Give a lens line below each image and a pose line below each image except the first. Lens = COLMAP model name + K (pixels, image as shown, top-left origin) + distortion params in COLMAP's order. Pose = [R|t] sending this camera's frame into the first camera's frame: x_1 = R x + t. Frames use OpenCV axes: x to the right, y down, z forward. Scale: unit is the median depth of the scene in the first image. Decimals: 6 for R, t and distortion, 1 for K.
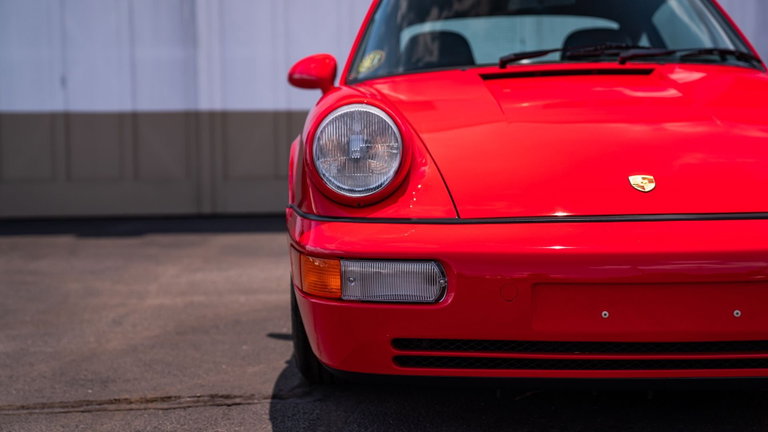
lens RADIAL K [[1802.5, 0, 384.0], [0, 1802.5, 216.0], [0, 0, 1]] dist [0.485381, 0.053253]
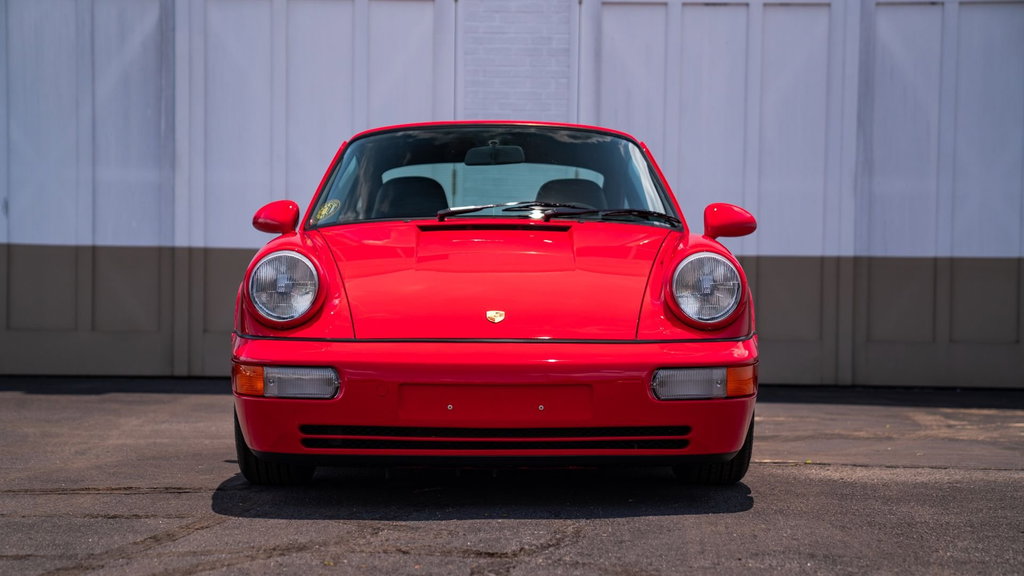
lens RADIAL K [[2403.4, 0, 512.0], [0, 2403.4, 288.0], [0, 0, 1]] dist [0.485381, 0.053253]
pose [[0.999061, 0.024699, 0.035583, 0.076267], [-0.023140, 0.998782, -0.043573, 0.031964], [-0.036616, 0.042708, 0.998416, -0.648770]]
